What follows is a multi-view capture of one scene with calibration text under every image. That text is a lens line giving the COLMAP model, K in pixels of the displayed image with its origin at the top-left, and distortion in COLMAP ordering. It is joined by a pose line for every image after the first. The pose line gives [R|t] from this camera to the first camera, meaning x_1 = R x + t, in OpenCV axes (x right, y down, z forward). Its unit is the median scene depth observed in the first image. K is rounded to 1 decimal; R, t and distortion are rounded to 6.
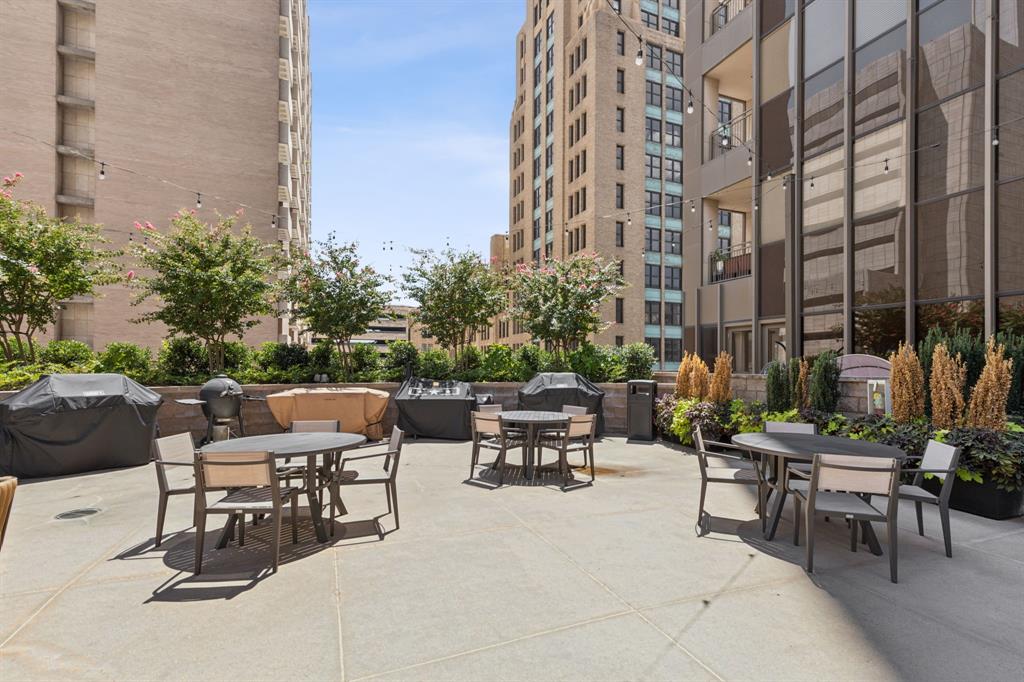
lens RADIAL K [[466.9, 0, 507.1], [0, 466.9, 365.8], [0, 0, 1]] dist [0.000223, 0.000359]
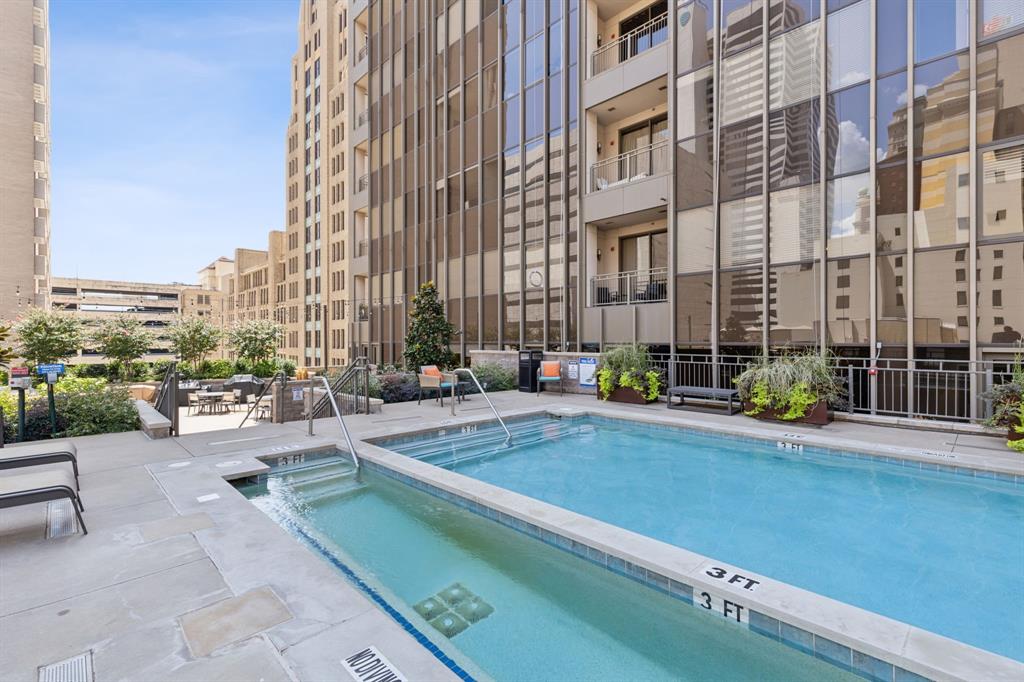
lens RADIAL K [[466.9, 0, 513.4], [0, 466.9, 342.2], [0, 0, 1]] dist [0.000223, 0.000359]
pose [[0.919890, -0.005466, 0.392137, 0.126324], [0.002904, 0.999970, 0.007126, -0.046833], [-0.392165, -0.005416, 0.919879, -0.486363]]
